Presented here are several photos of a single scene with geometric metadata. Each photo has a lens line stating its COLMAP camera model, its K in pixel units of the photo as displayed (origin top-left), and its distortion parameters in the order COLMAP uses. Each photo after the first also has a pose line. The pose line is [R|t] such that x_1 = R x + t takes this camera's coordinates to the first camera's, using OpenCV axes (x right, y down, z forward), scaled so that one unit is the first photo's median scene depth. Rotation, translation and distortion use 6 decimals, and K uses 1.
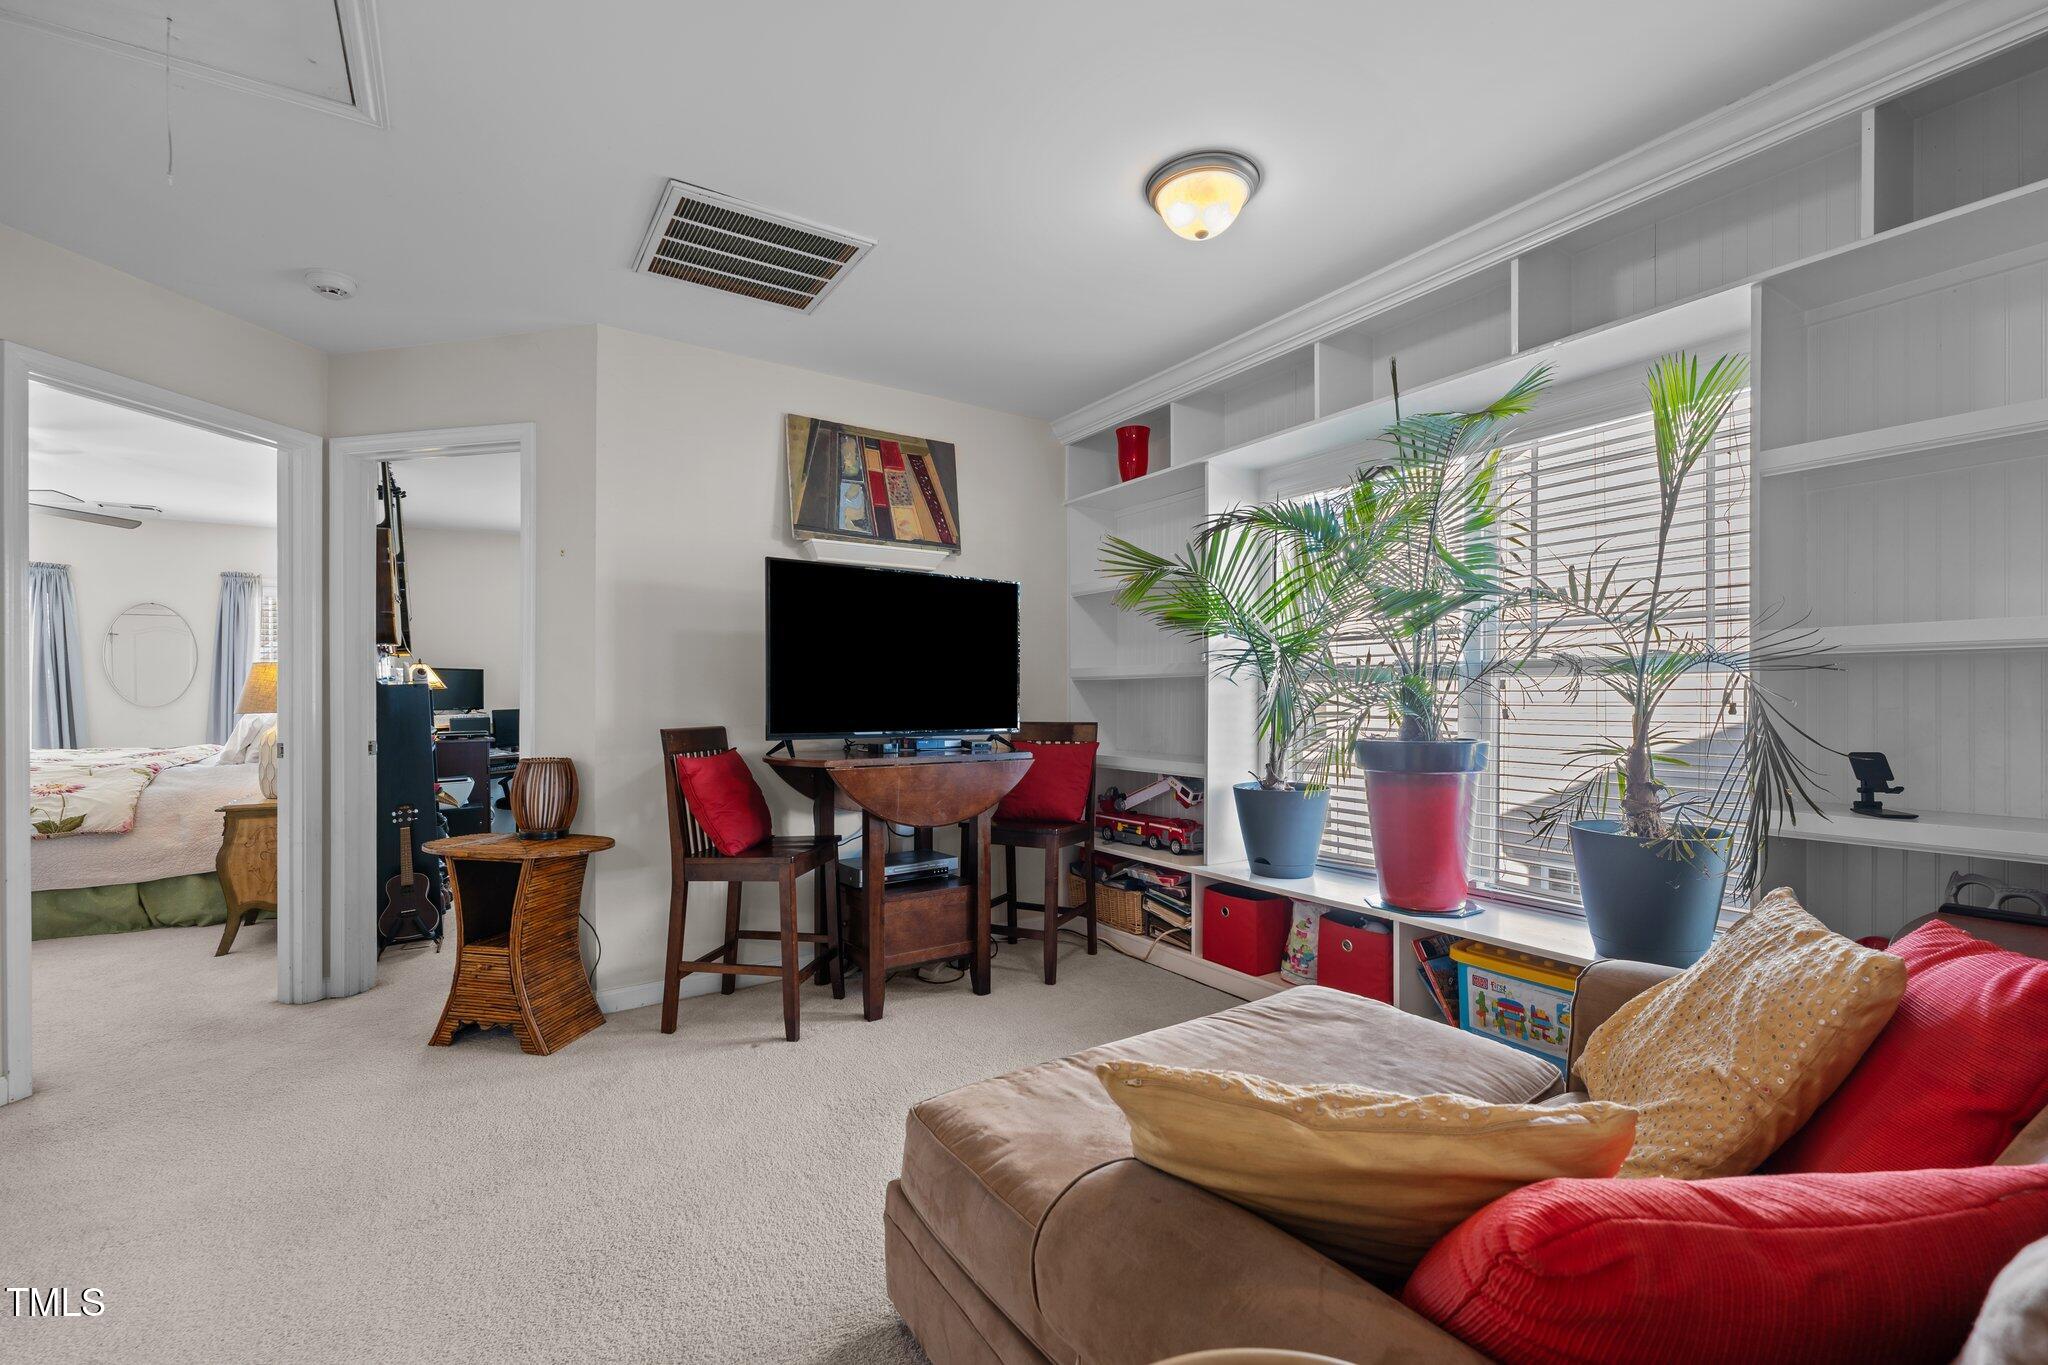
lens RADIAL K [[846.3, 0, 1035.6], [0, 846.3, 694.8], [0, 0, 1]] dist [0.001148, -0.000212]
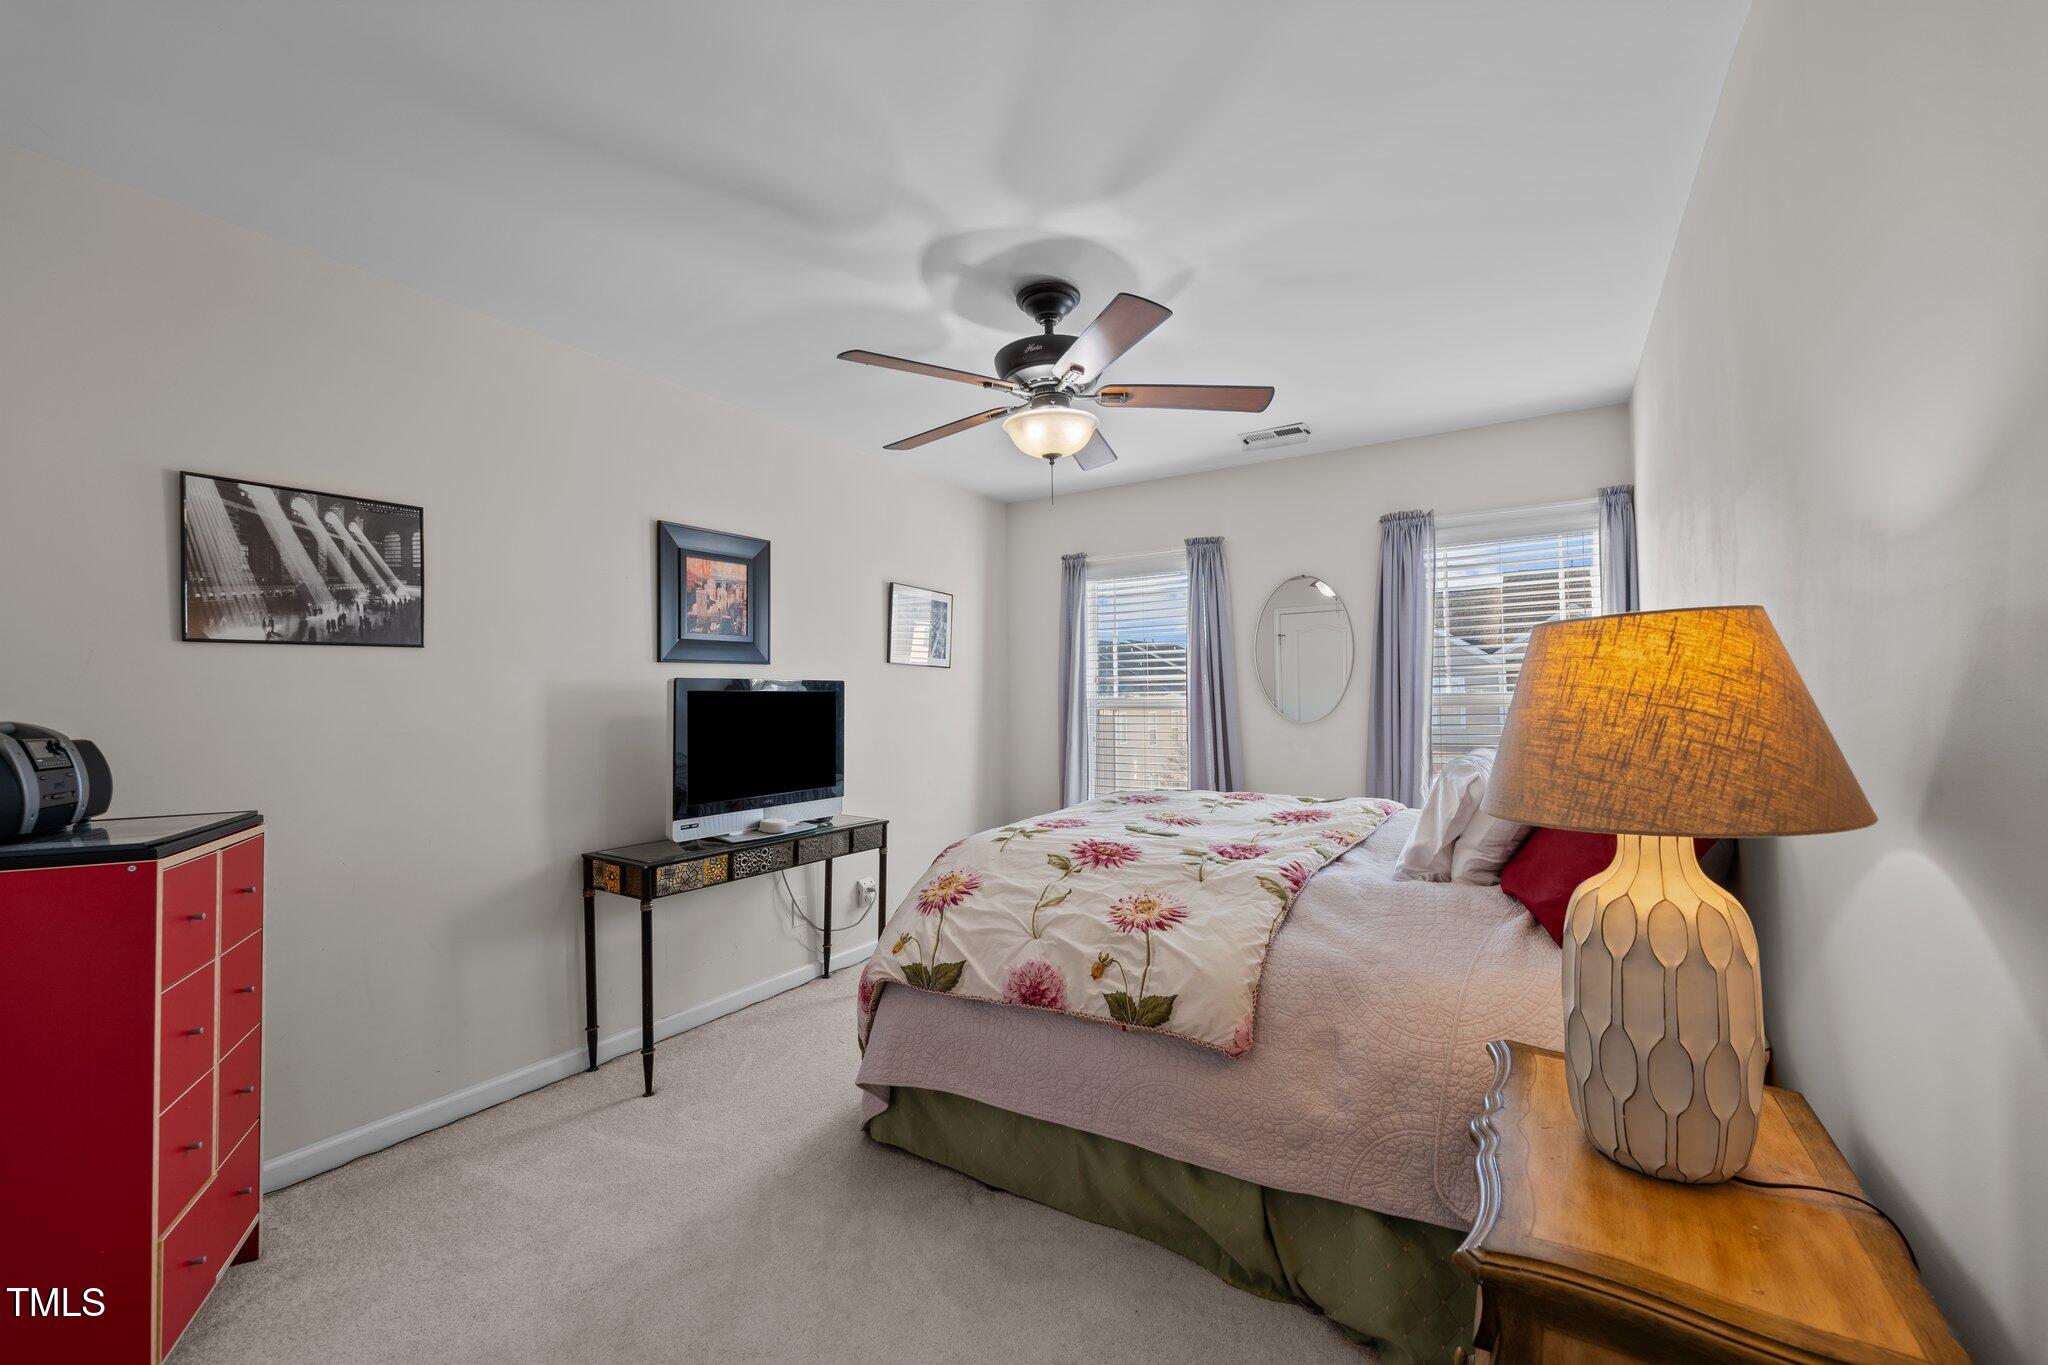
lens RADIAL K [[846.3, 0, 1029.2], [0, 846.3, 693.0], [0, 0, 1]] dist [0.001148, -0.000212]
pose [[0.418146, -0.016877, -0.908223, -0.731332], [0.010815, 0.999849, -0.013601, -0.009351], [0.908315, -0.004135, 0.418265, 0.726768]]
